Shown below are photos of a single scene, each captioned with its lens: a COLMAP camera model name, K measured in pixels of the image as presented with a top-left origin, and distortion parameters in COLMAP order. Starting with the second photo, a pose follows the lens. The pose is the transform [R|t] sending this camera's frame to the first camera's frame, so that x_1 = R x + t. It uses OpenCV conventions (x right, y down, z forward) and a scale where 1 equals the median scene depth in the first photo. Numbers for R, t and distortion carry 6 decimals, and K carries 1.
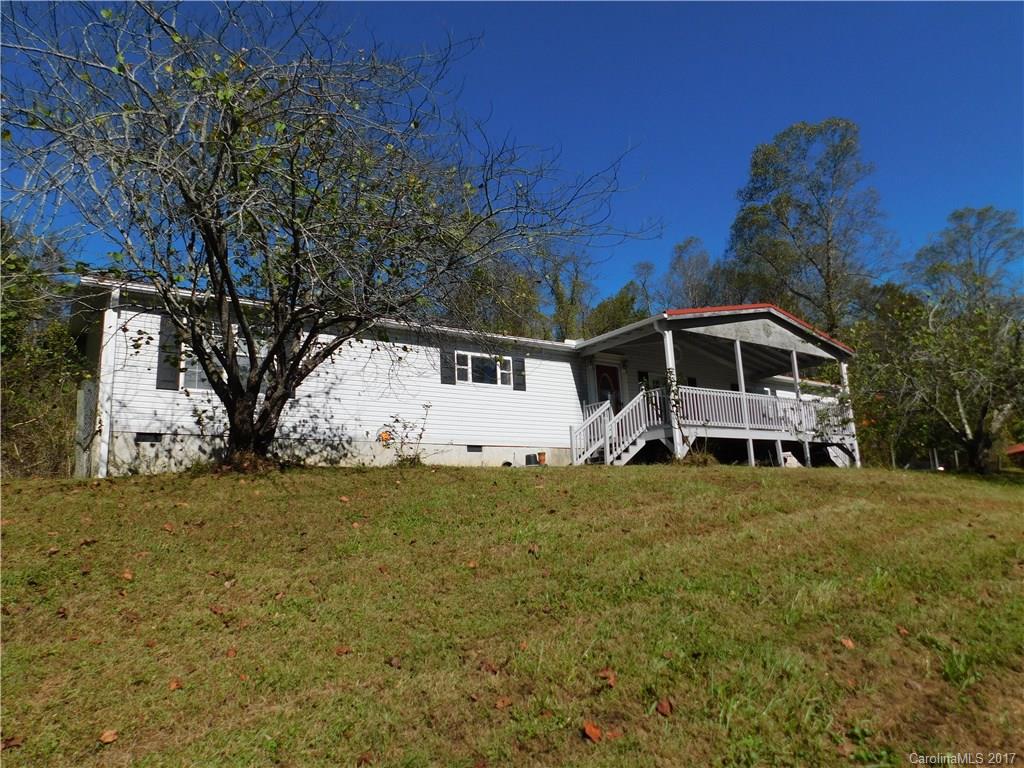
lens RADIAL K [[683.3, 0, 514.4], [0, 683.3, 382.6], [0, 0, 1]] dist [-0.007614, 0.007677]
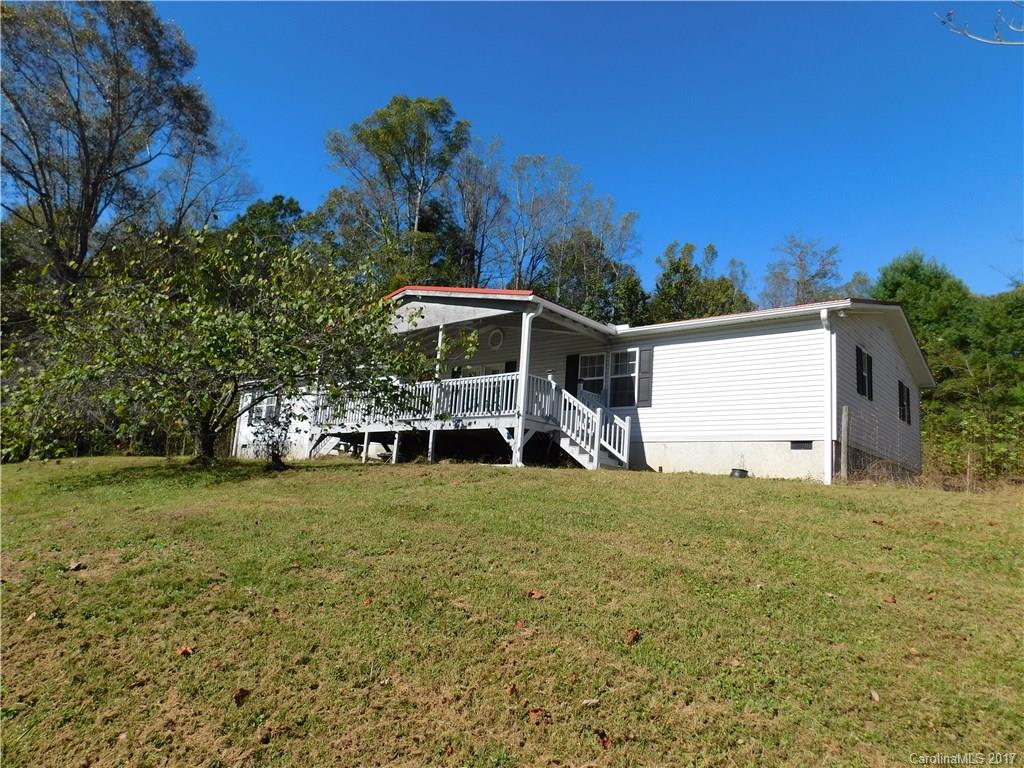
lens RADIAL K [[683.3, 0, 514.7], [0, 683.3, 383.6], [0, 0, 1]] dist [-0.007614, 0.007677]
pose [[0.140736, -0.103513, -0.984621, 1.186665], [0.097836, 0.991105, -0.090211, 0.105820], [0.985201, -0.083636, 0.149611, 0.903751]]
